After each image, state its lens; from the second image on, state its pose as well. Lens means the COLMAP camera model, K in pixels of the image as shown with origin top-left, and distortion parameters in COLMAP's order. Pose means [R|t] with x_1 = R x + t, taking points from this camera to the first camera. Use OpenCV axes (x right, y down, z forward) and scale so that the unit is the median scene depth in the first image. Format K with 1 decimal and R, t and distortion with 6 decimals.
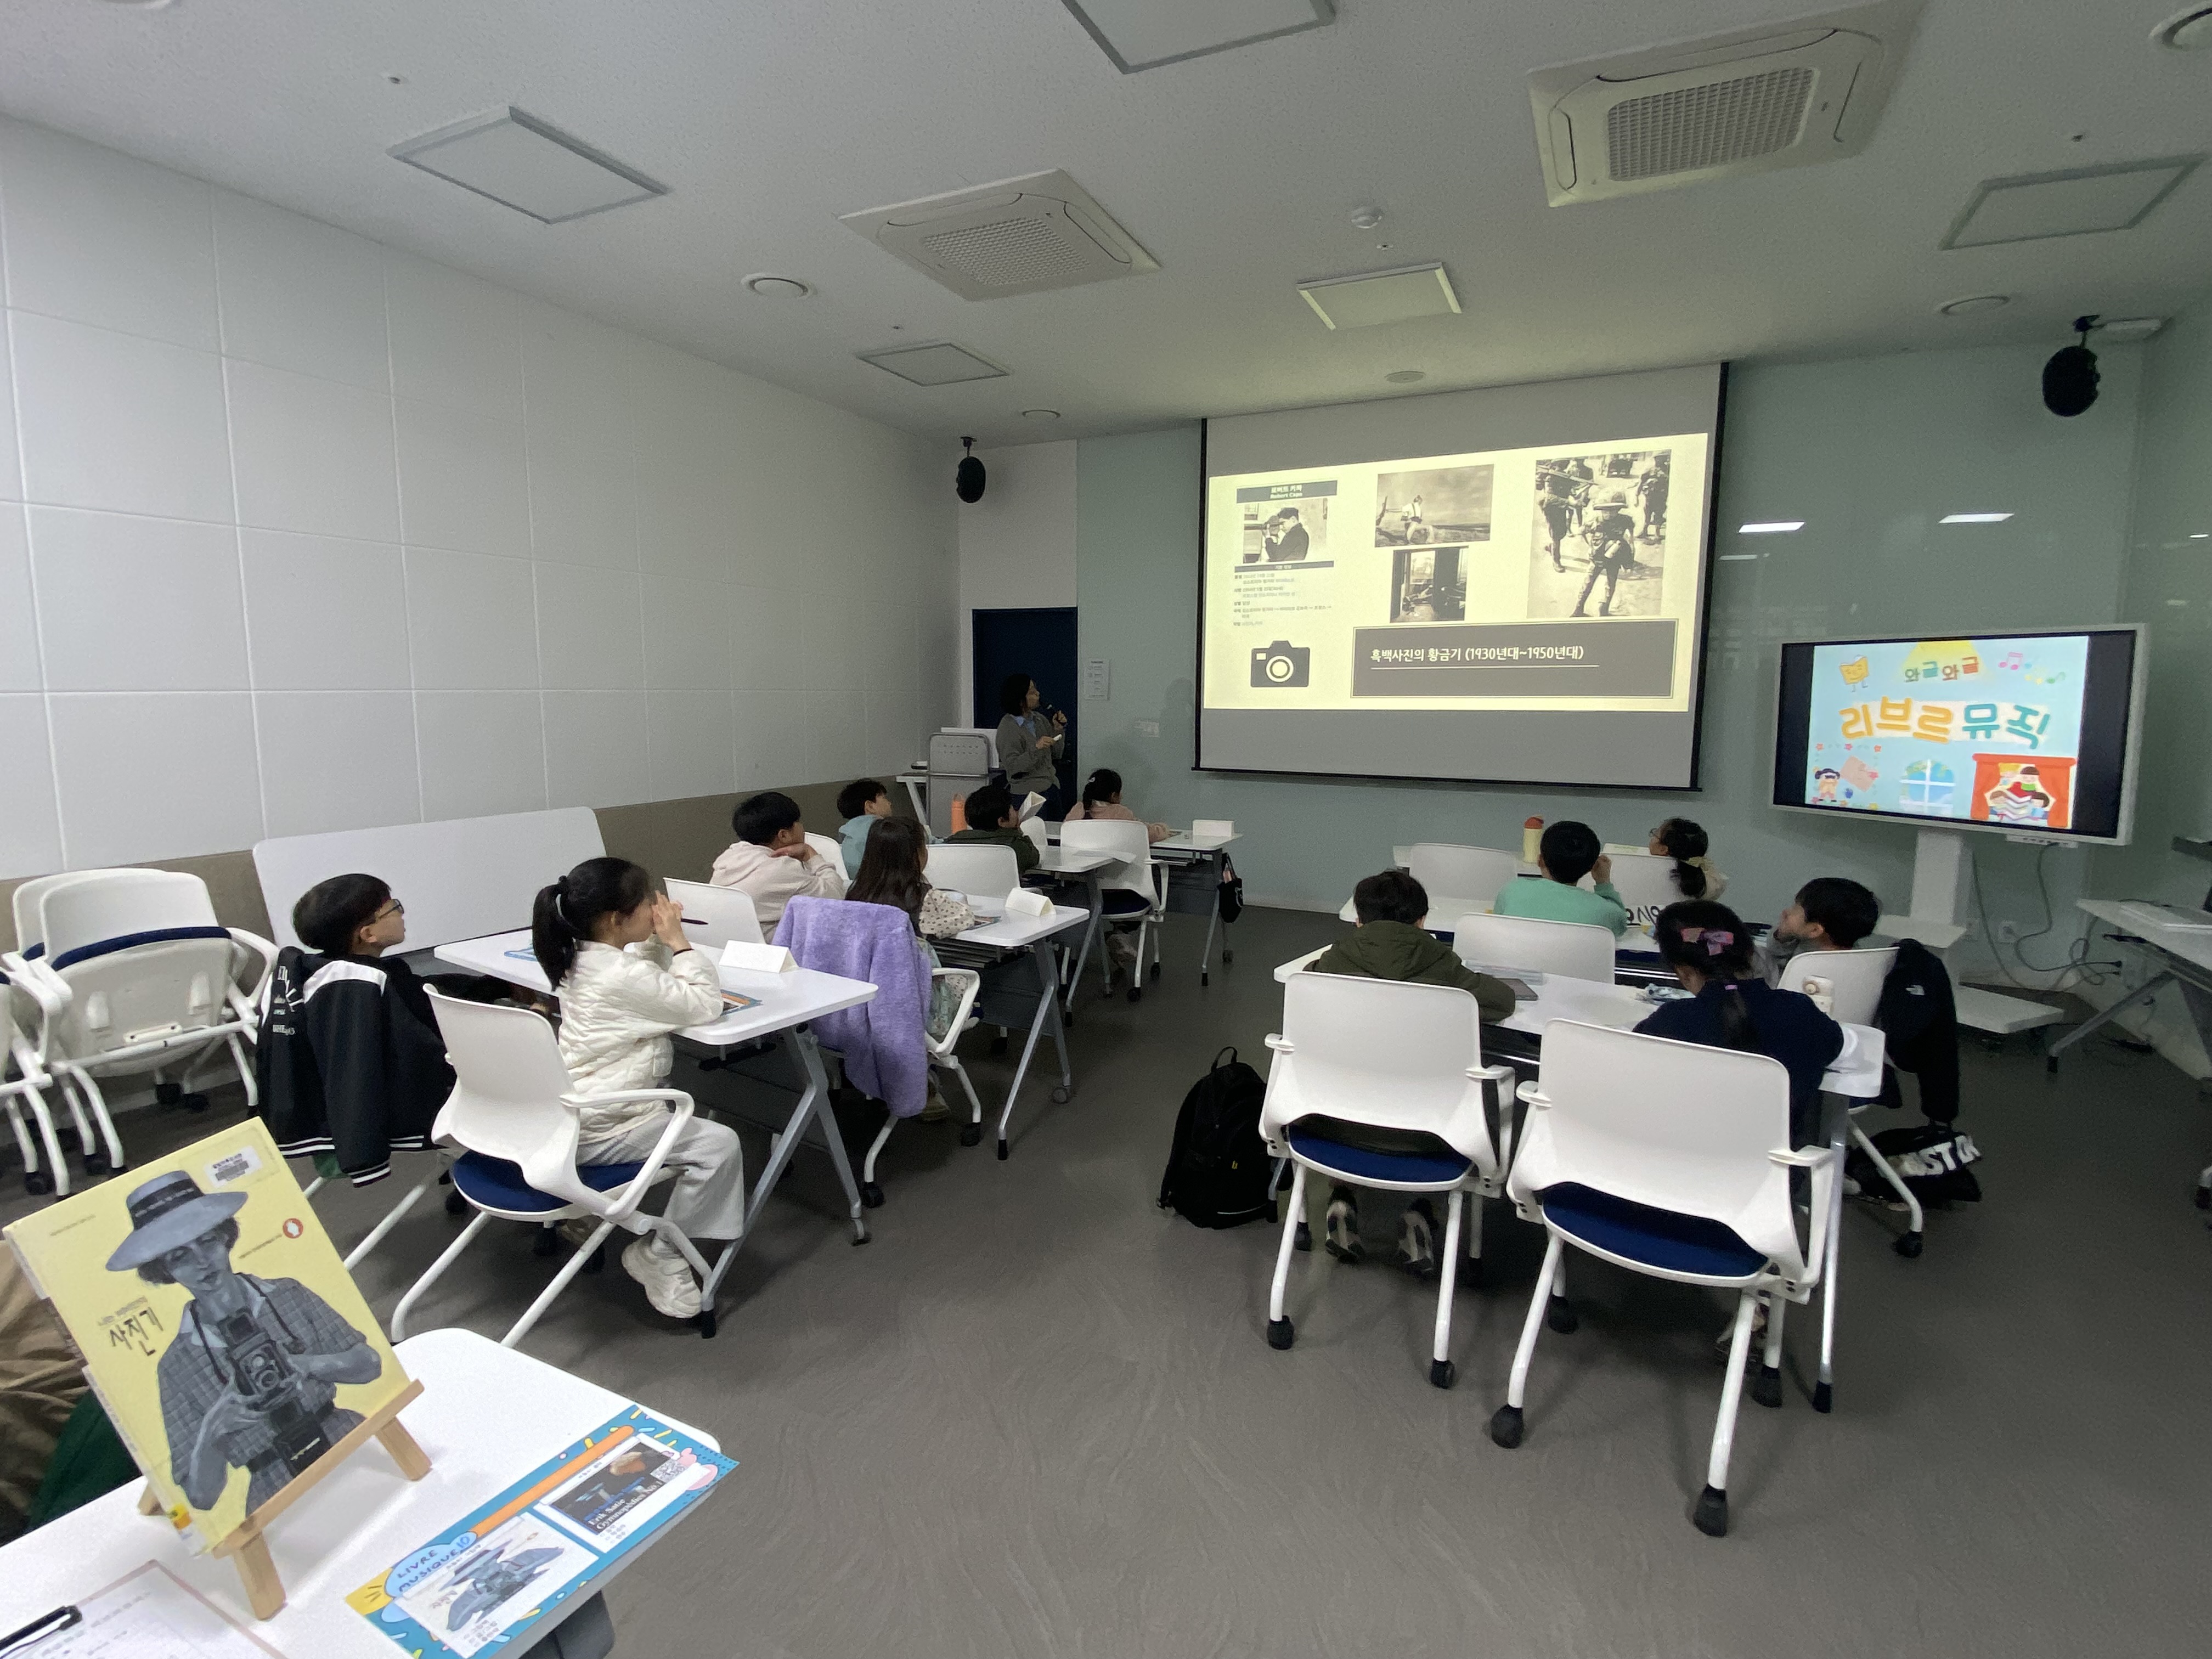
lens RADIAL K [[1048.8, 0, 1101.1], [0, 1048.8, 841.3], [0, 0, 1]] dist [-0.010927, -0.004821]
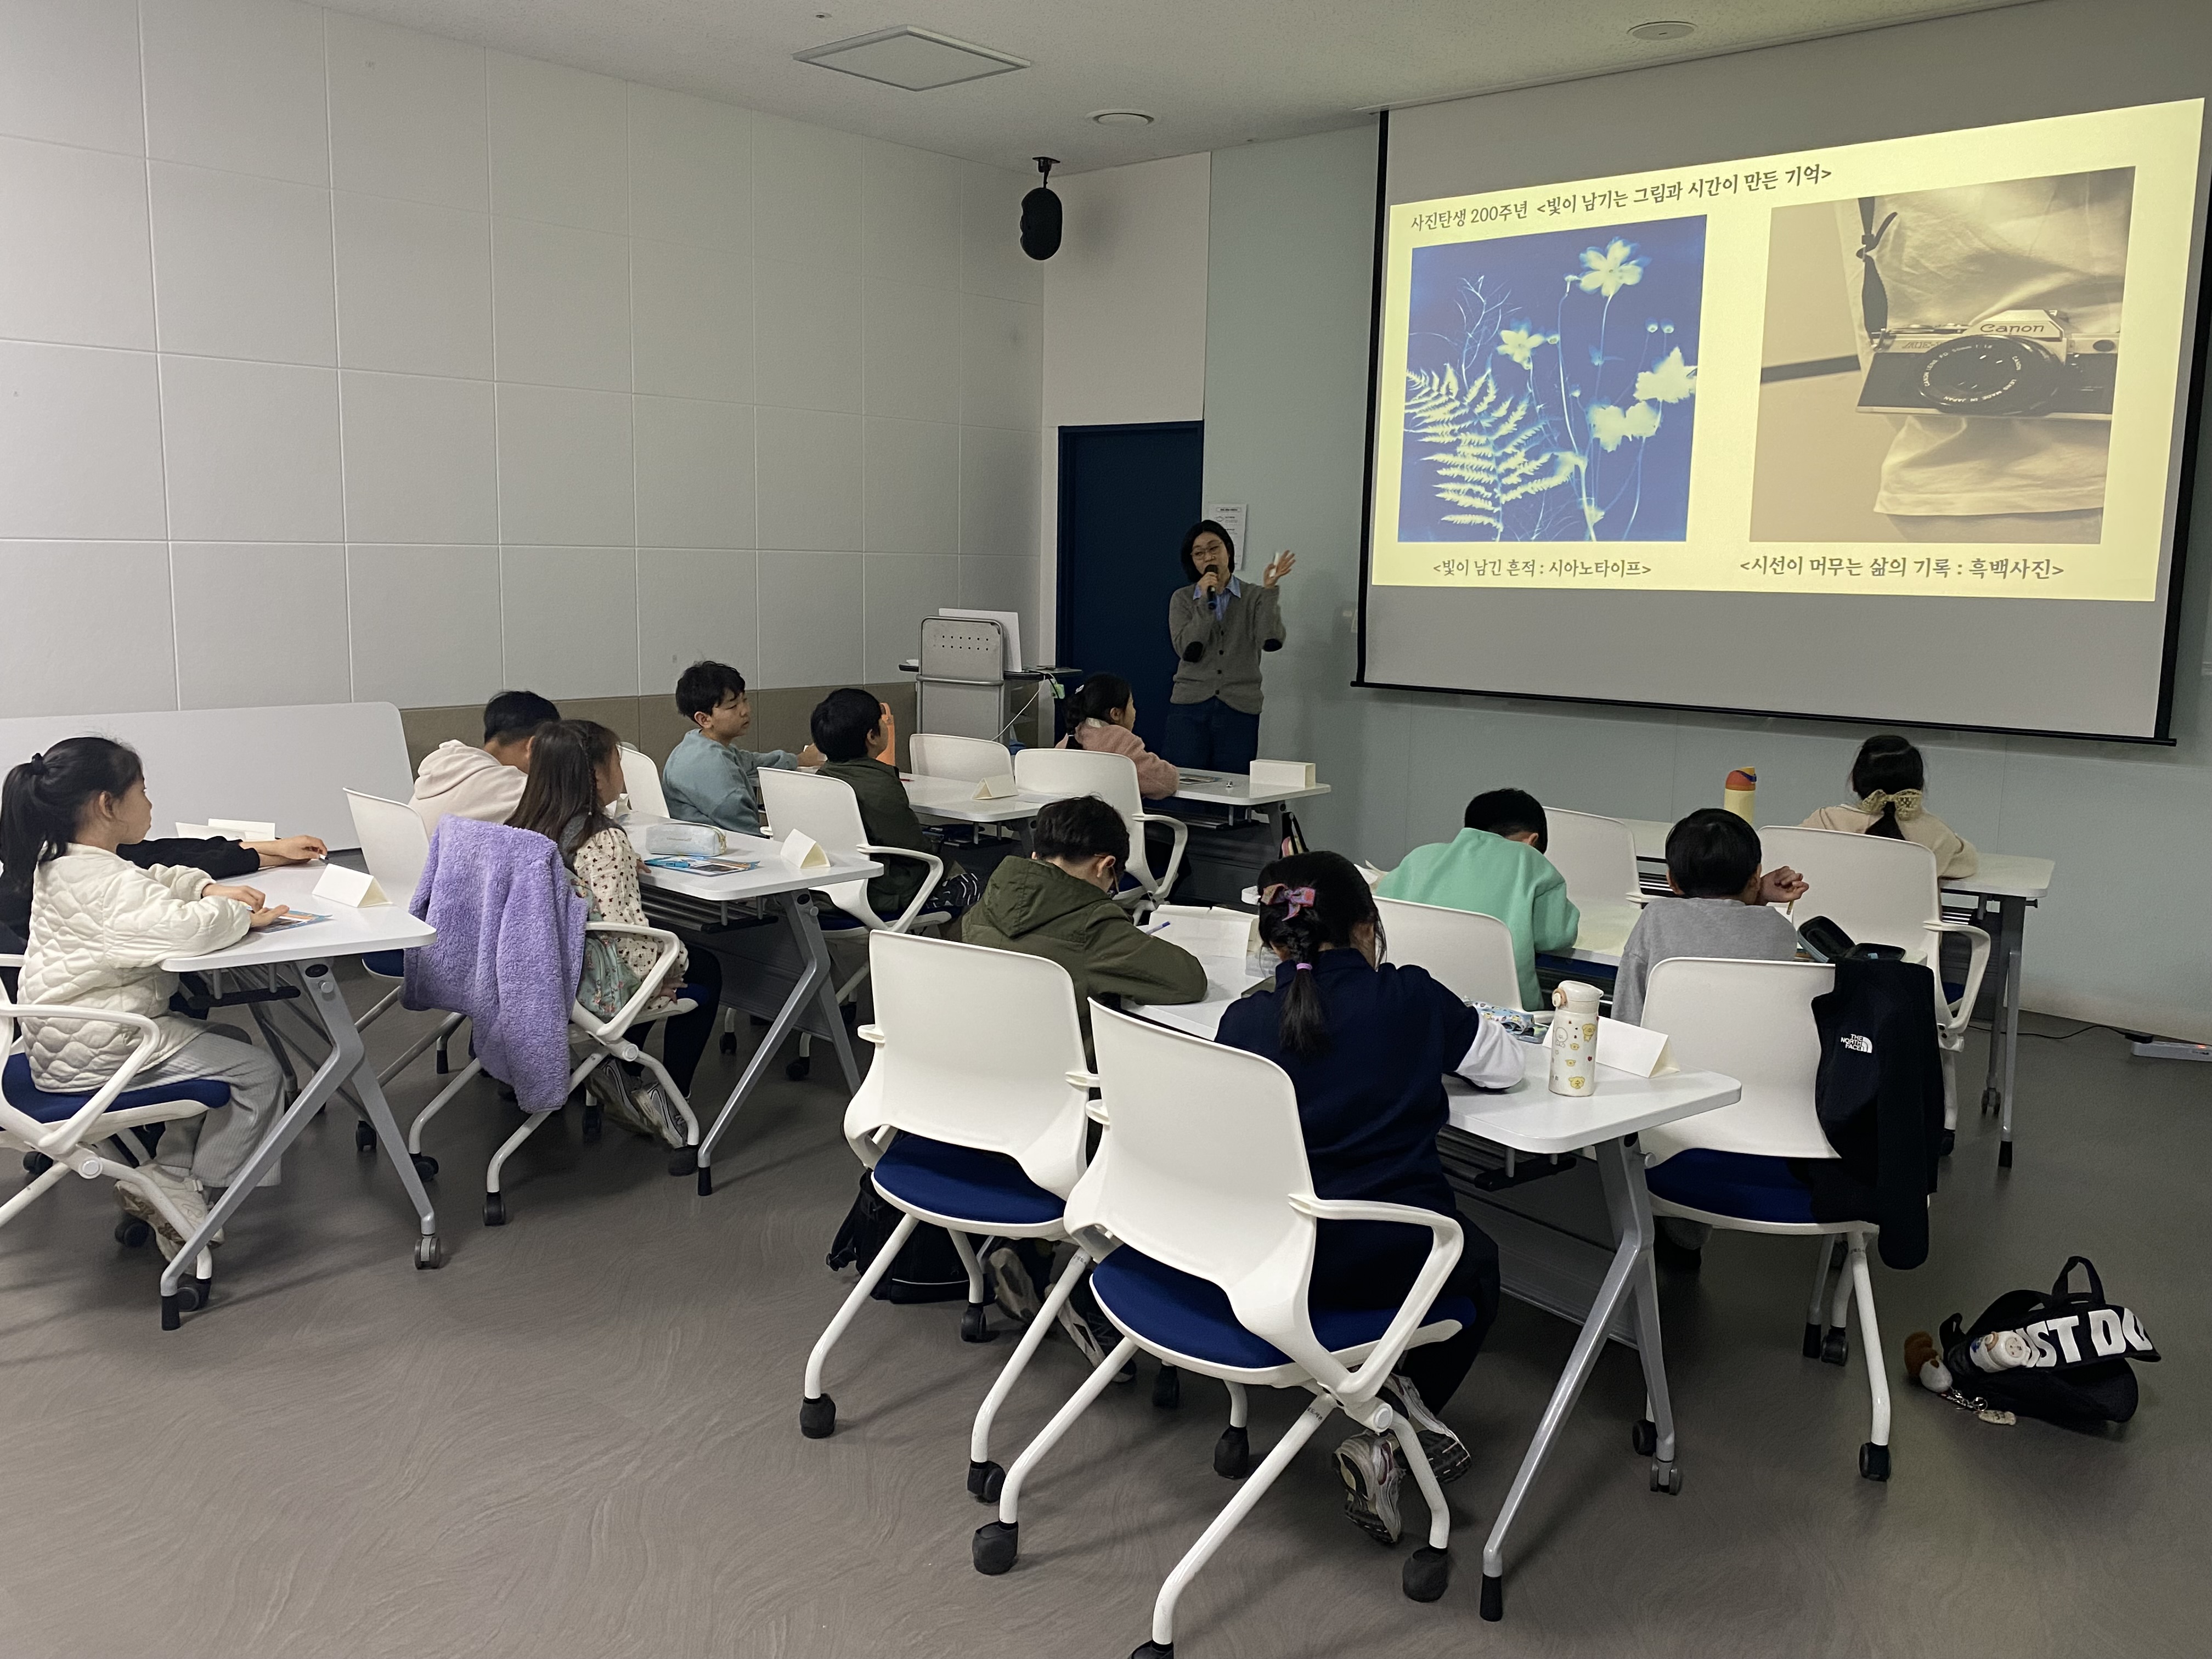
lens RADIAL K [[1789.1, 0, 1087.8], [0, 1789.1, 849.3], [0, 0, 1]] dist [0.000784, -0.036357]
pose [[0.963883, 0.052091, -0.261180, 0.330275], [-0.047157, 0.998571, 0.025130, 0.014015], [0.262116, -0.011906, 0.964963, -0.087423]]
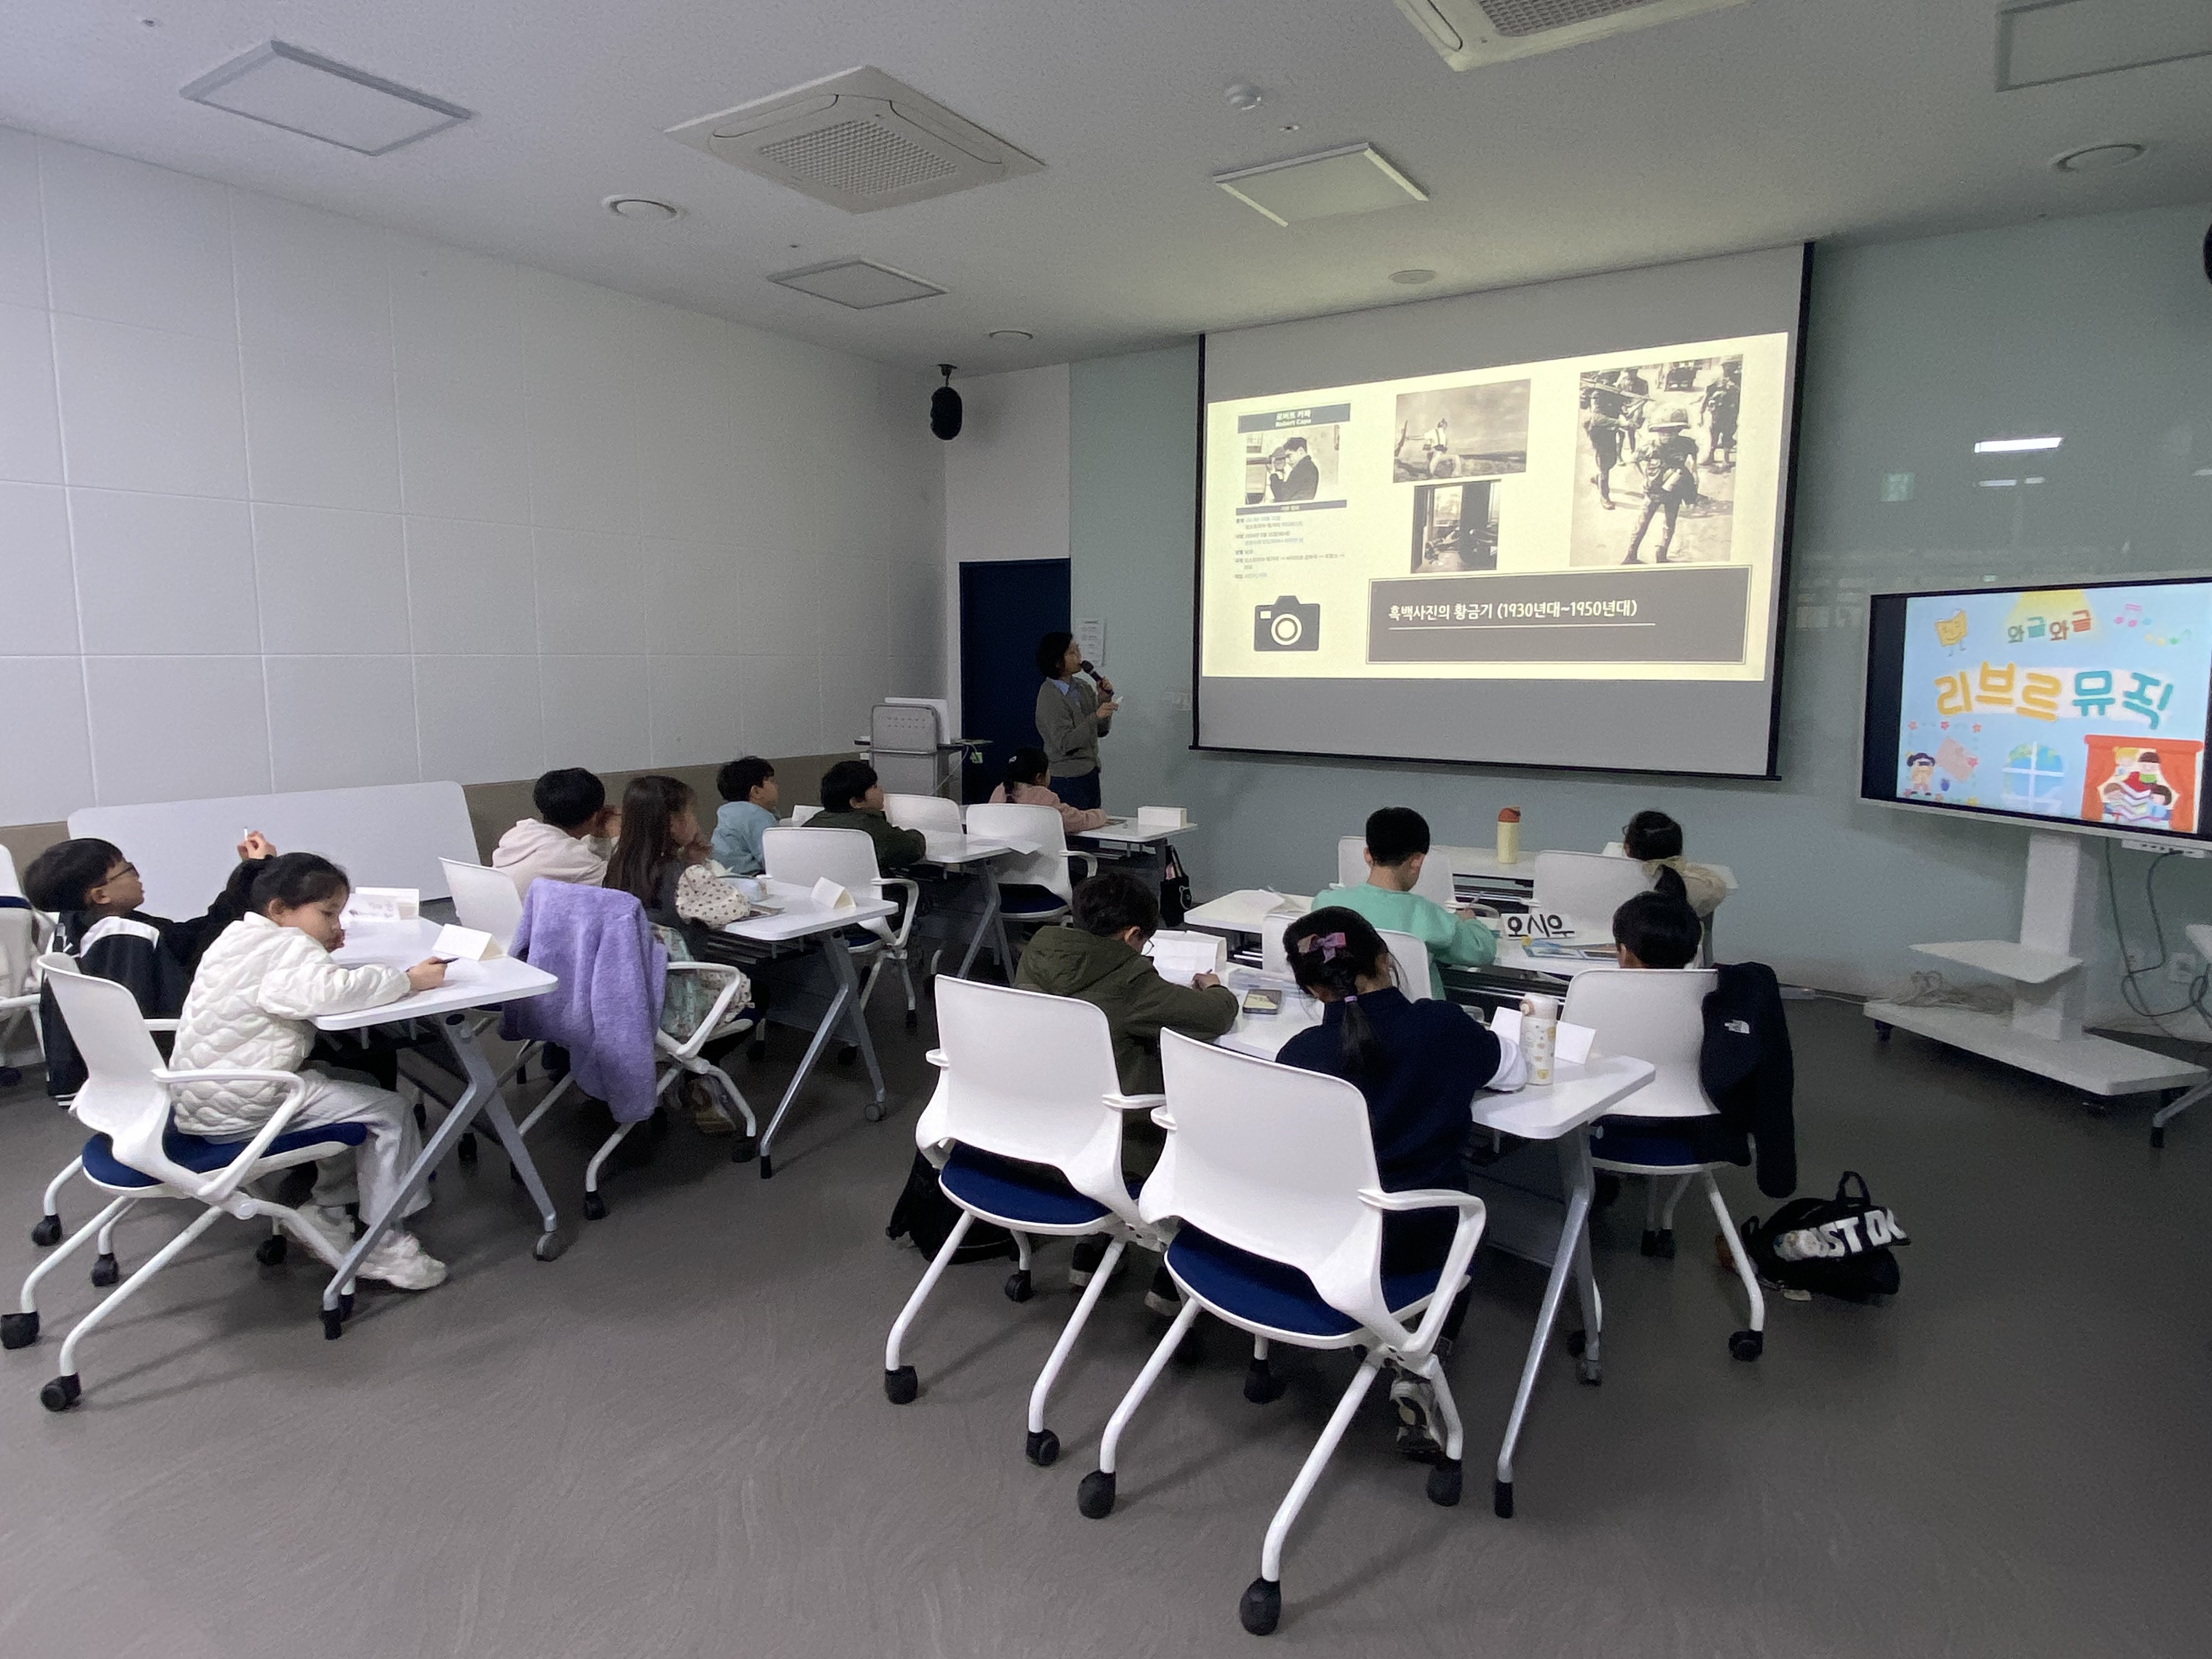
lens RADIAL K [[1245.4, 0, 1103.7], [0, 1245.4, 840.7], [0, 0, 1]] dist [-0.003152, -0.012405]
pose [[0.991657, 0.018083, -0.127634, 0.225829], [-0.017488, 0.999830, 0.005787, 0.002398], [0.127717, -0.003506, 0.991805, -0.014794]]
